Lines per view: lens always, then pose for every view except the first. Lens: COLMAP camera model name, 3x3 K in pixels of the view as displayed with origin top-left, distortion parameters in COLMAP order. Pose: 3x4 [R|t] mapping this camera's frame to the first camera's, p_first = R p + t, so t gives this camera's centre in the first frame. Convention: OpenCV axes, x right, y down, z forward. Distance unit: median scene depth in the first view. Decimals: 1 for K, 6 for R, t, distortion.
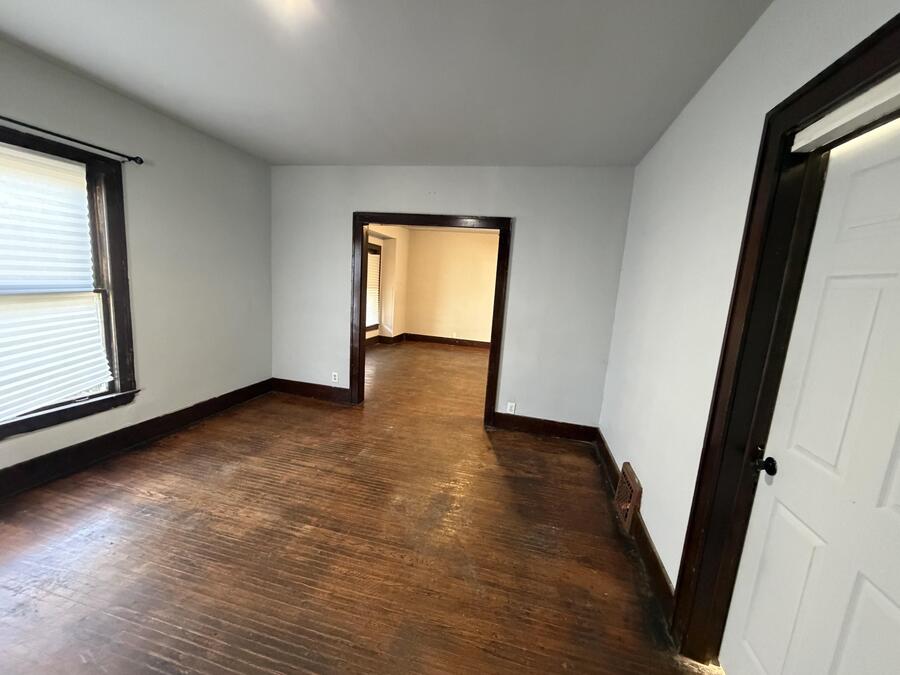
lens RADIAL K [[357.0, 0, 450.0], [0, 357.0, 337.5], [0, 0, 1]] dist [0.000296, -0.000246]
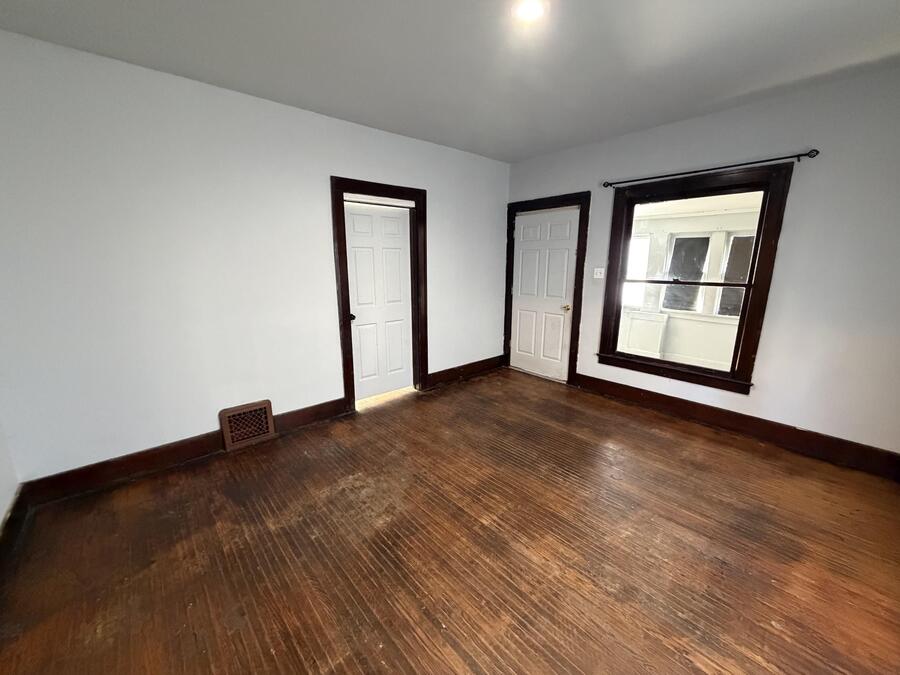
lens RADIAL K [[380.8, 0, 450.0], [0, 380.8, 337.5], [0, 0, 1]] dist [0.000653, -0.000095]
pose [[-0.823744, -0.180598, 0.537430, -0.782851], [0.026502, 0.934610, 0.354686, -0.299748], [-0.566342, 0.306413, -0.765093, 1.685779]]
